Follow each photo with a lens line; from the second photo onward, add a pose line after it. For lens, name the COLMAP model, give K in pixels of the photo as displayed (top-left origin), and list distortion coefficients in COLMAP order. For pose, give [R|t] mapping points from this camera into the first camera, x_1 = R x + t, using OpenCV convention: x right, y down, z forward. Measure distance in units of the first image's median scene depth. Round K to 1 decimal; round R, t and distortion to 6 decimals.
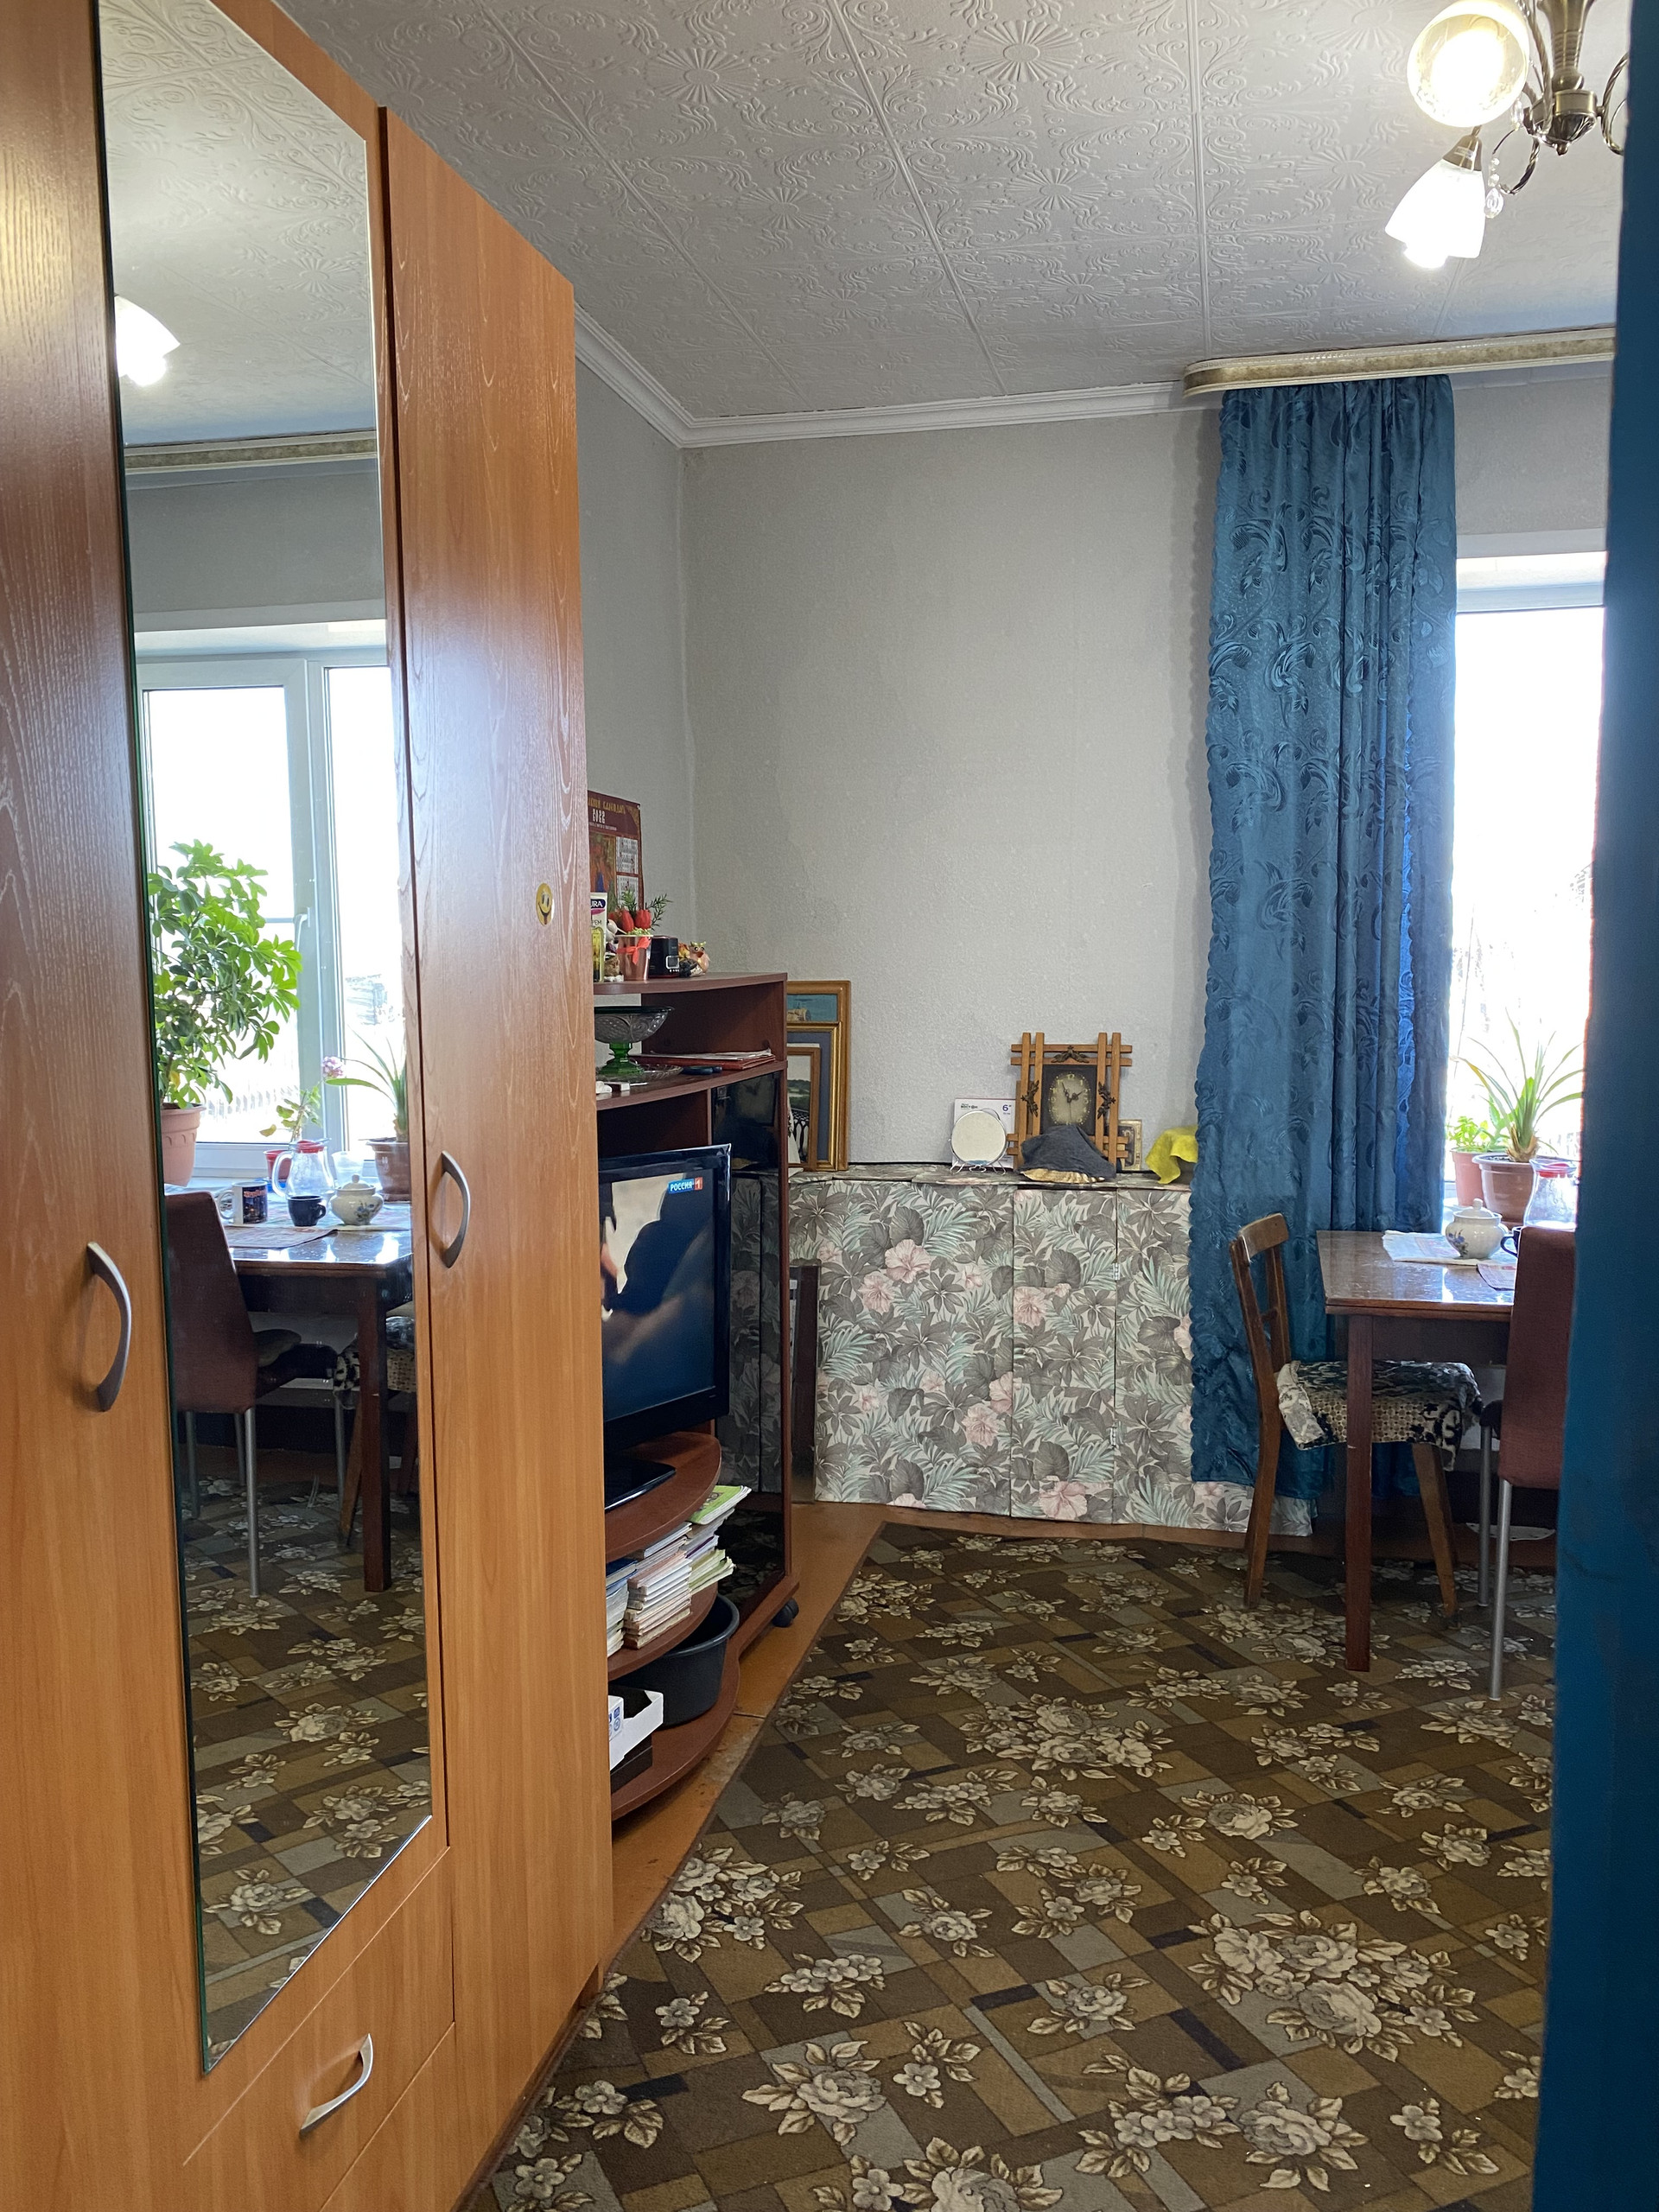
lens RADIAL K [[1702.7, 0, 837.8], [0, 1702.7, 1088.8], [0, 0, 1]] dist [0.005658, -0.002844]
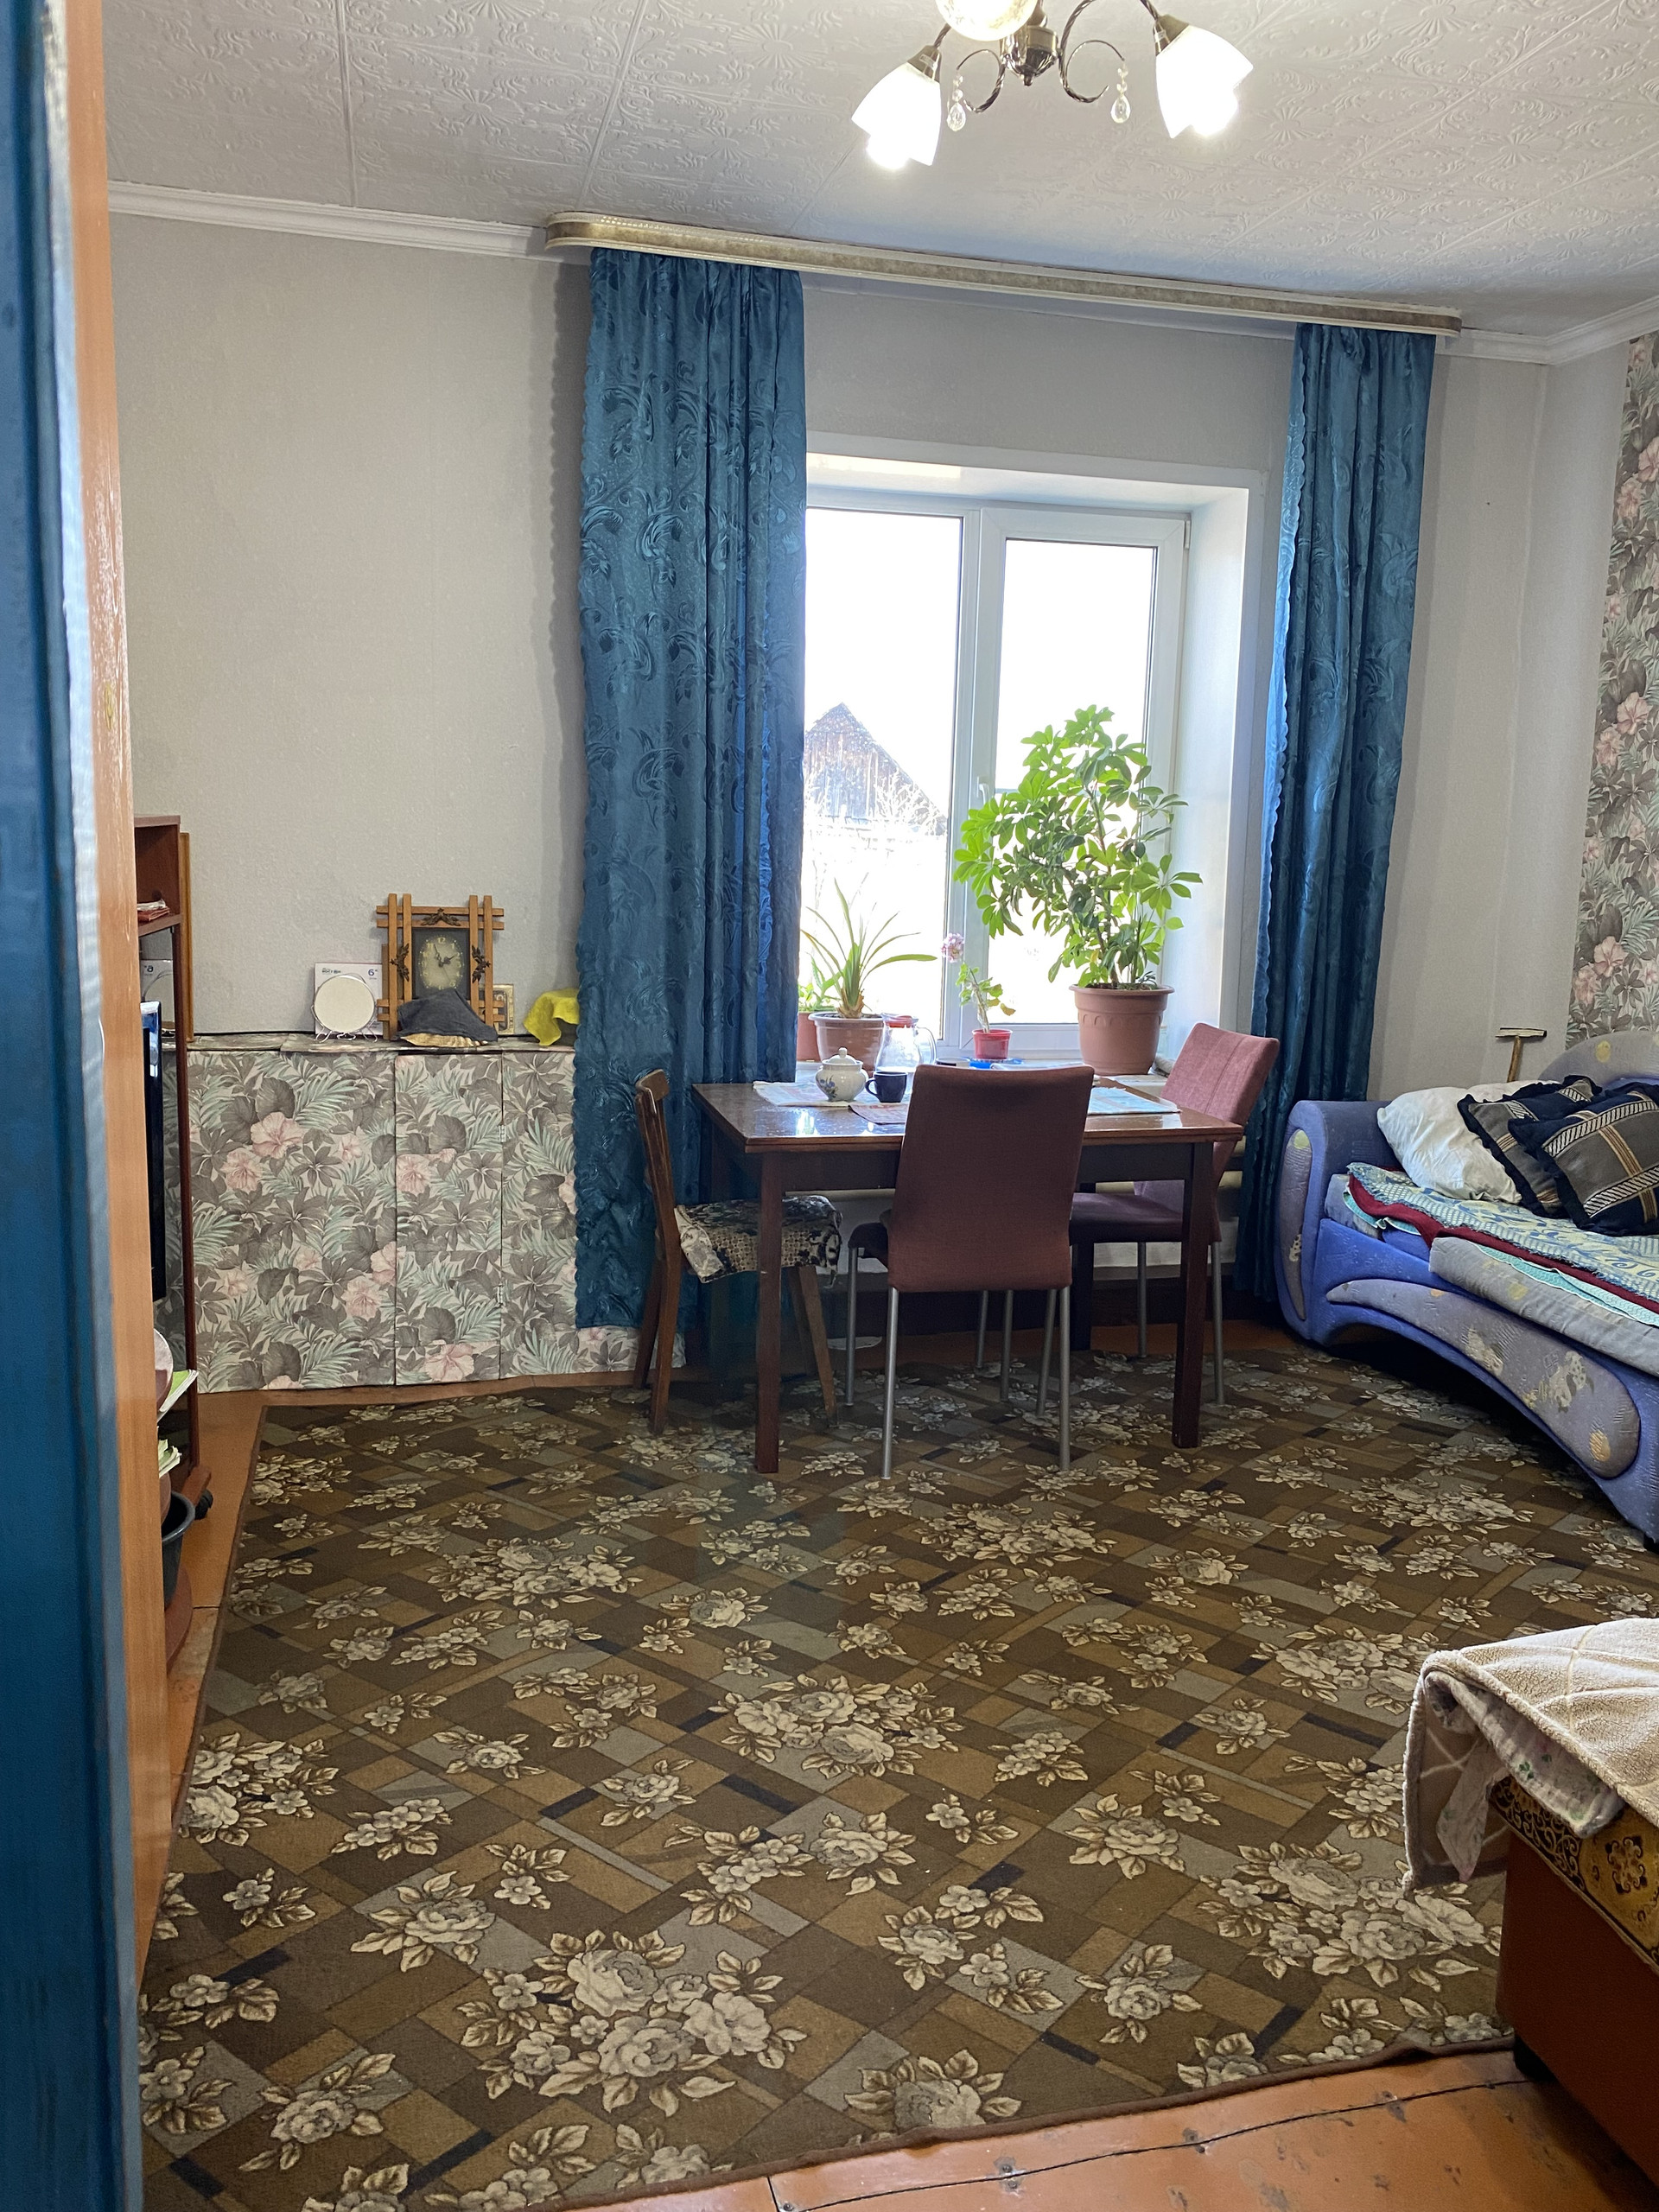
lens RADIAL K [[1707.2, 0, 827.9], [0, 1707.2, 1112.3], [0, 0, 1]] dist [0.005253, -0.002946]
pose [[0.889274, -0.041107, 0.455524, -0.169537], [0.005647, 0.996864, 0.078936, 0.022524], [-0.457340, -0.067624, 0.886717, 0.021699]]
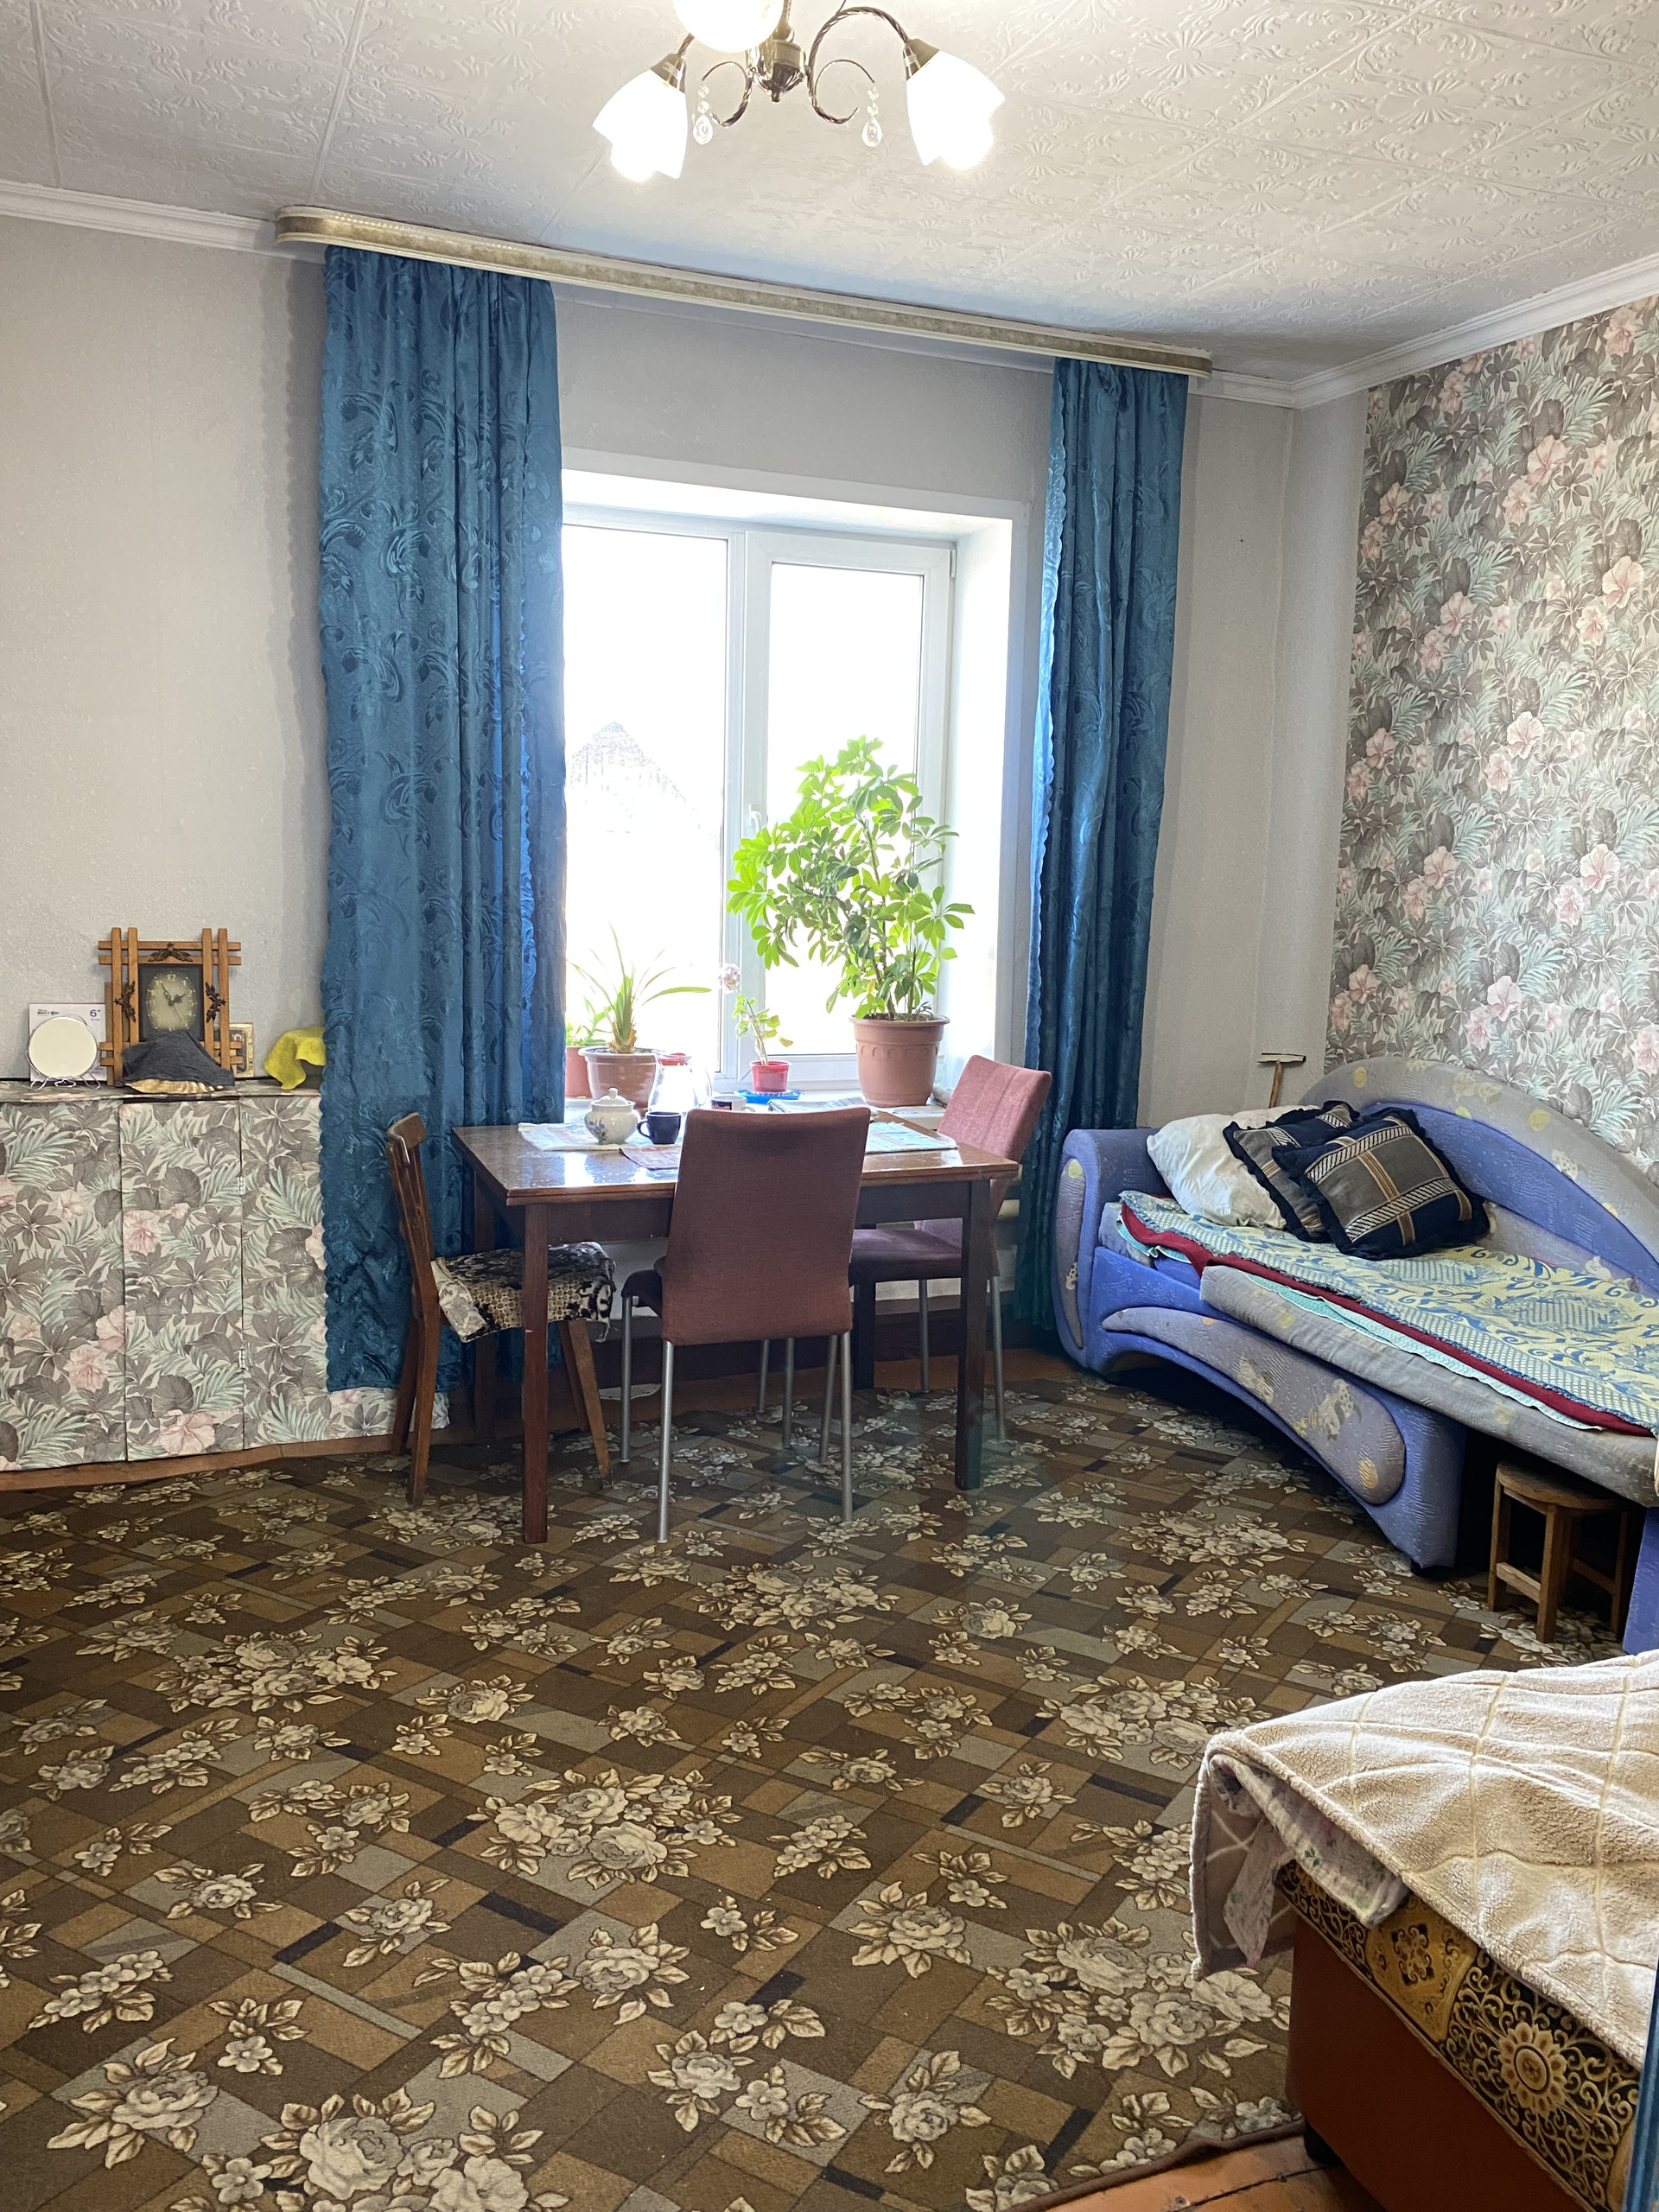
lens RADIAL K [[1702.8, 0, 853.8], [0, 1702.8, 1103.7], [0, 0, 1]] dist [0.003943, -0.001378]
pose [[0.816159, -0.050885, 0.575583, -0.136093], [0.013452, 0.997518, 0.069114, 0.003468], [-0.577671, -0.048665, 0.814817, 0.055465]]
